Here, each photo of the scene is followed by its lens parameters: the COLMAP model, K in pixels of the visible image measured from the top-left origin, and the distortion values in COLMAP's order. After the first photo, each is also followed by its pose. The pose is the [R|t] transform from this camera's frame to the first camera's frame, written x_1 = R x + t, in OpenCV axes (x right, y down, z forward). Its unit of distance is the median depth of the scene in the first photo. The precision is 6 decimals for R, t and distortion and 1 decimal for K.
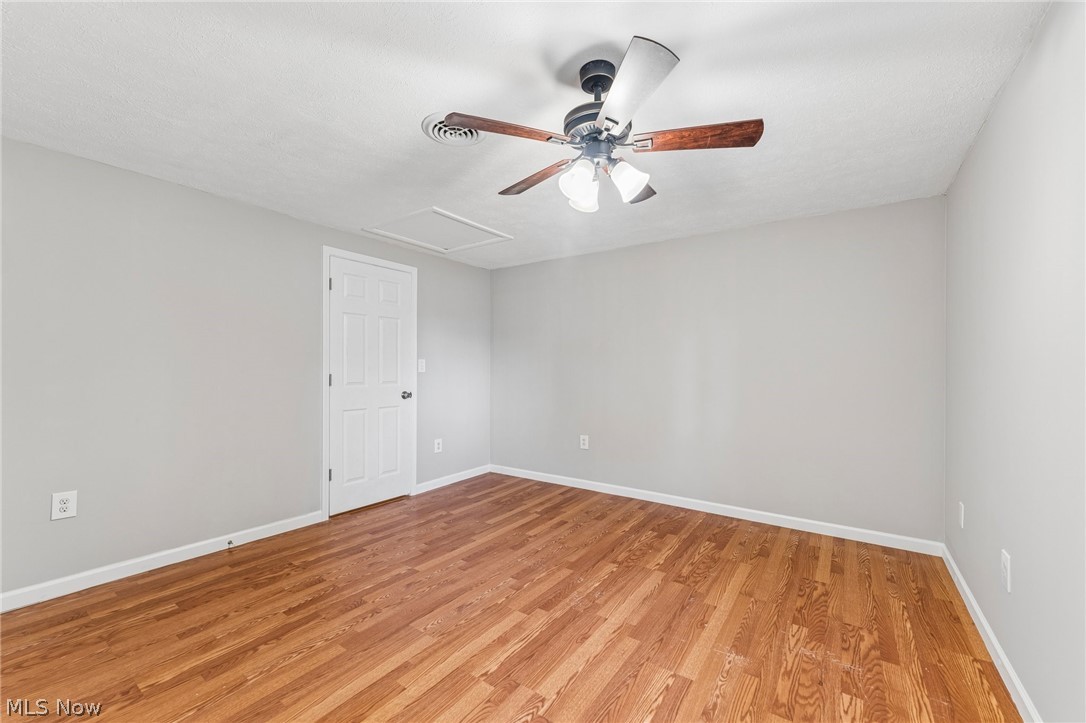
lens RADIAL K [[431.2, 0, 542.0], [0, 431.2, 361.2], [0, 0, 1]] dist [-0.000892, 0.000099]
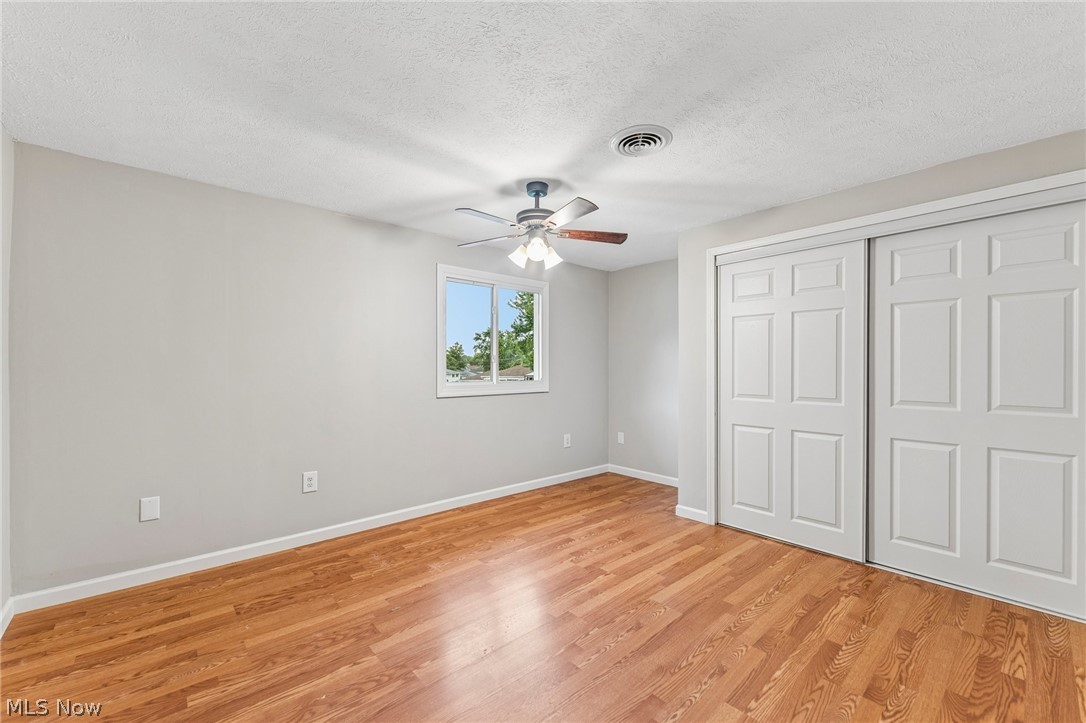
lens RADIAL K [[431.2, 0, 542.0], [0, 431.2, 361.2], [0, 0, 1]] dist [-0.000892, 0.000099]
pose [[-0.973489, 0.001003, 0.228734, -0.204334], [-0.006304, 0.999493, -0.031212, 0.030967], [-0.228649, -0.031826, -0.972989, 2.011121]]
